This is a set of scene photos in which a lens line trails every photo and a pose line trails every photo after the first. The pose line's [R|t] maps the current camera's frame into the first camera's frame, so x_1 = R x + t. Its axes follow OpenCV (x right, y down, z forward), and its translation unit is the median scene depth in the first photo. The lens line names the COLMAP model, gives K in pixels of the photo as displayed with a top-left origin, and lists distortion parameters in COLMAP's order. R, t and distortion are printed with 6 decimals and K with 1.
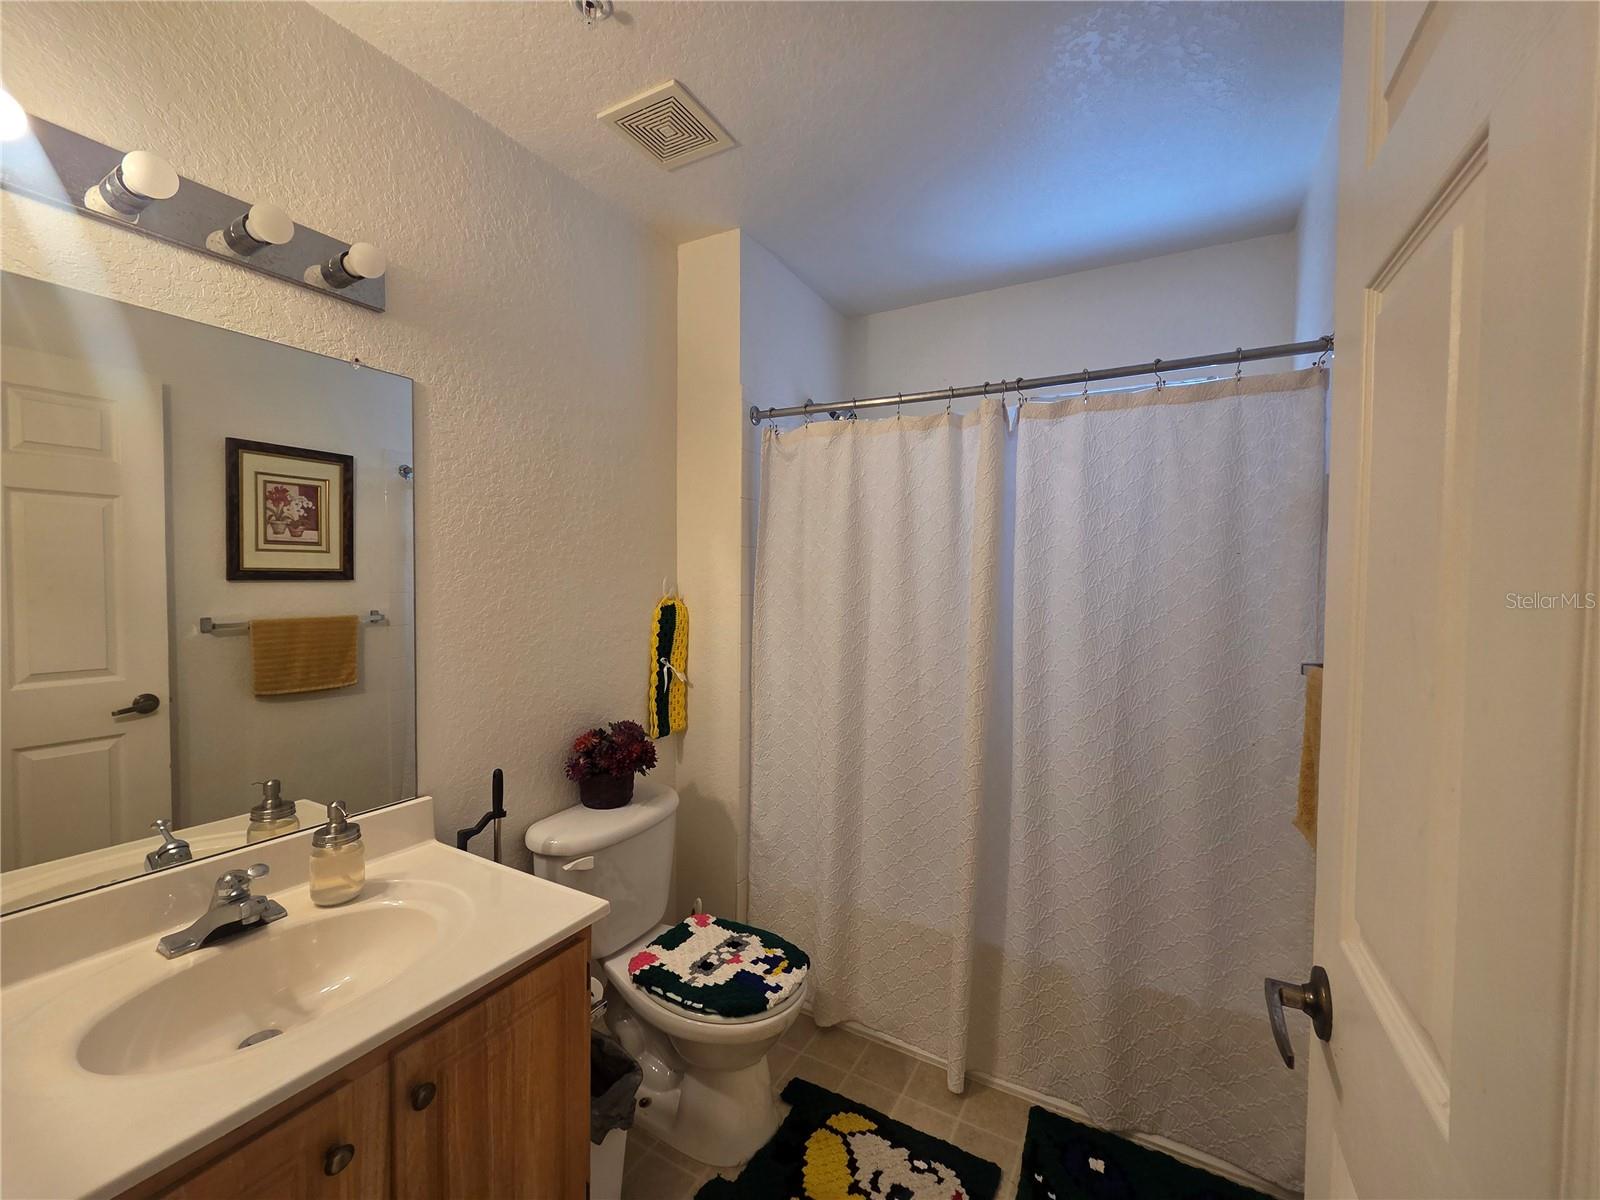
lens RADIAL K [[659.3, 0, 798.8], [0, 659.3, 597.4], [0, 0, 1]] dist [0.002324, 0.000066]
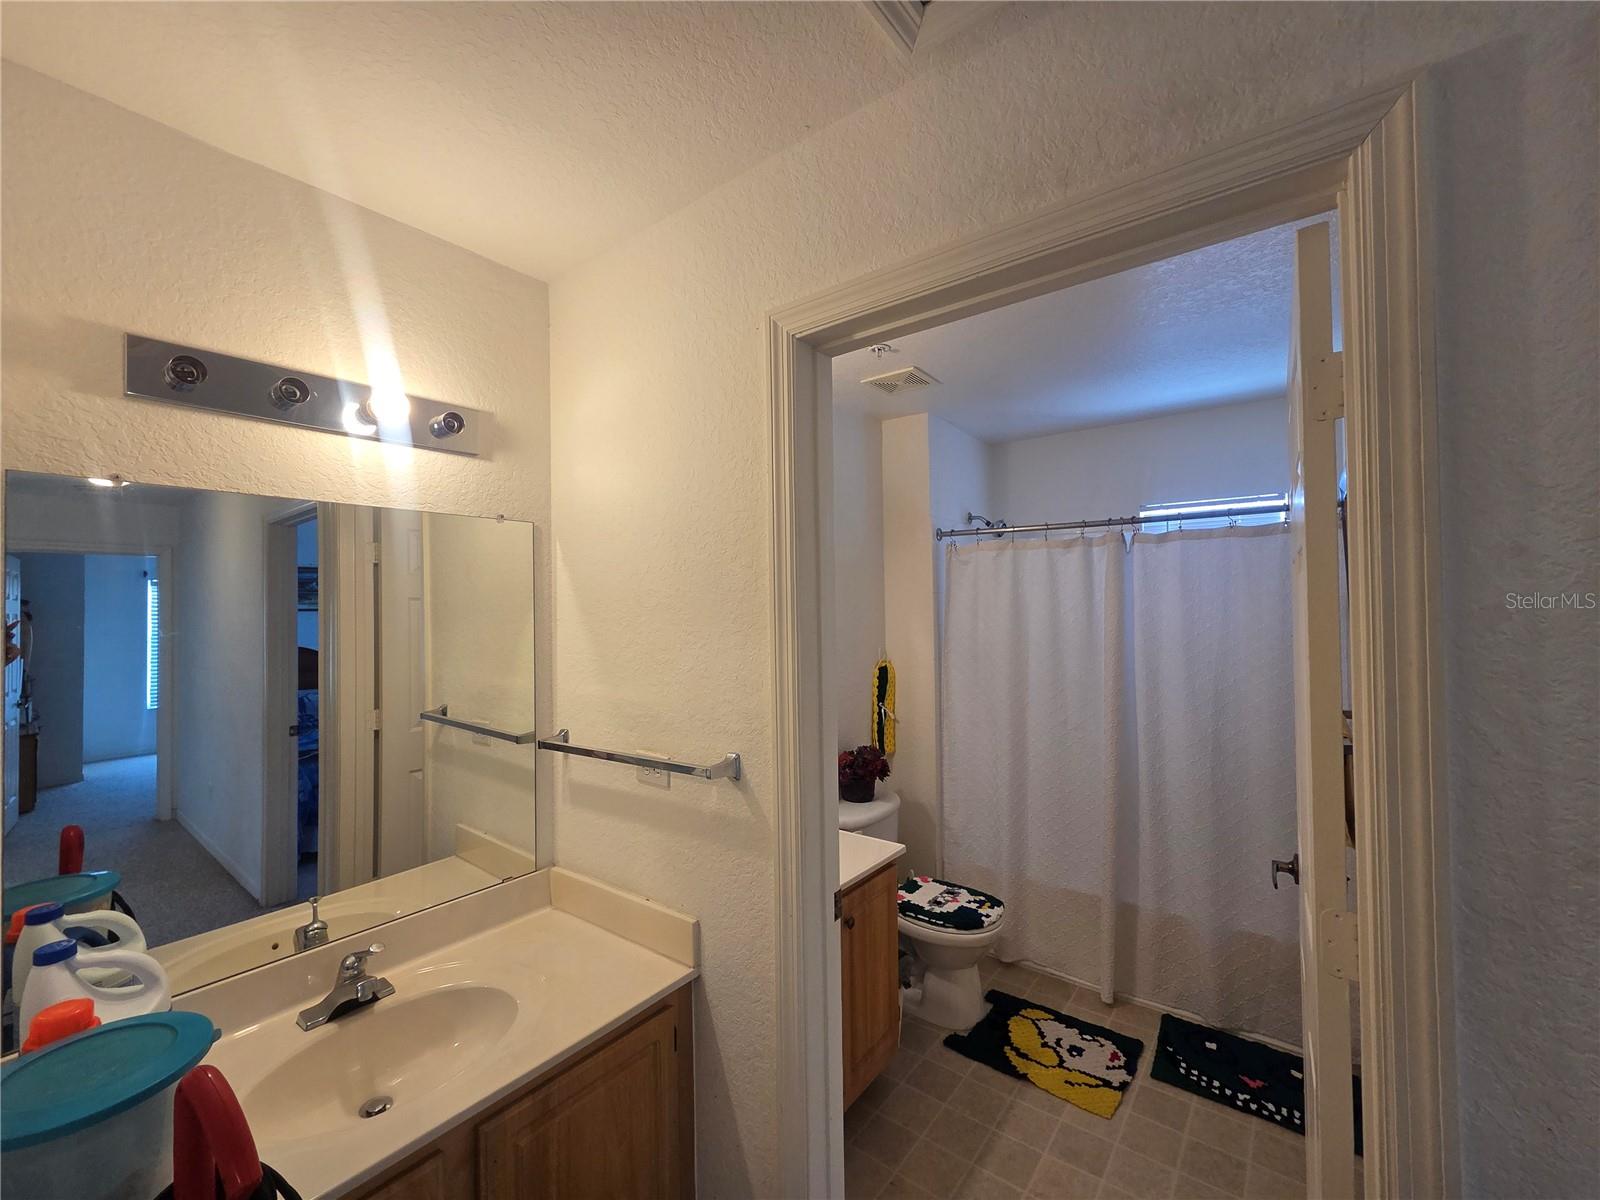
lens RADIAL K [[659.3, 0, 798.8], [0, 659.3, 597.4], [0, 0, 1]] dist [0.002324, 0.000066]
pose [[0.990014, -0.024448, -0.138833, -0.210983], [0.017922, 0.998684, -0.048062, -0.088662], [0.139825, 0.045094, 0.989149, -0.574841]]
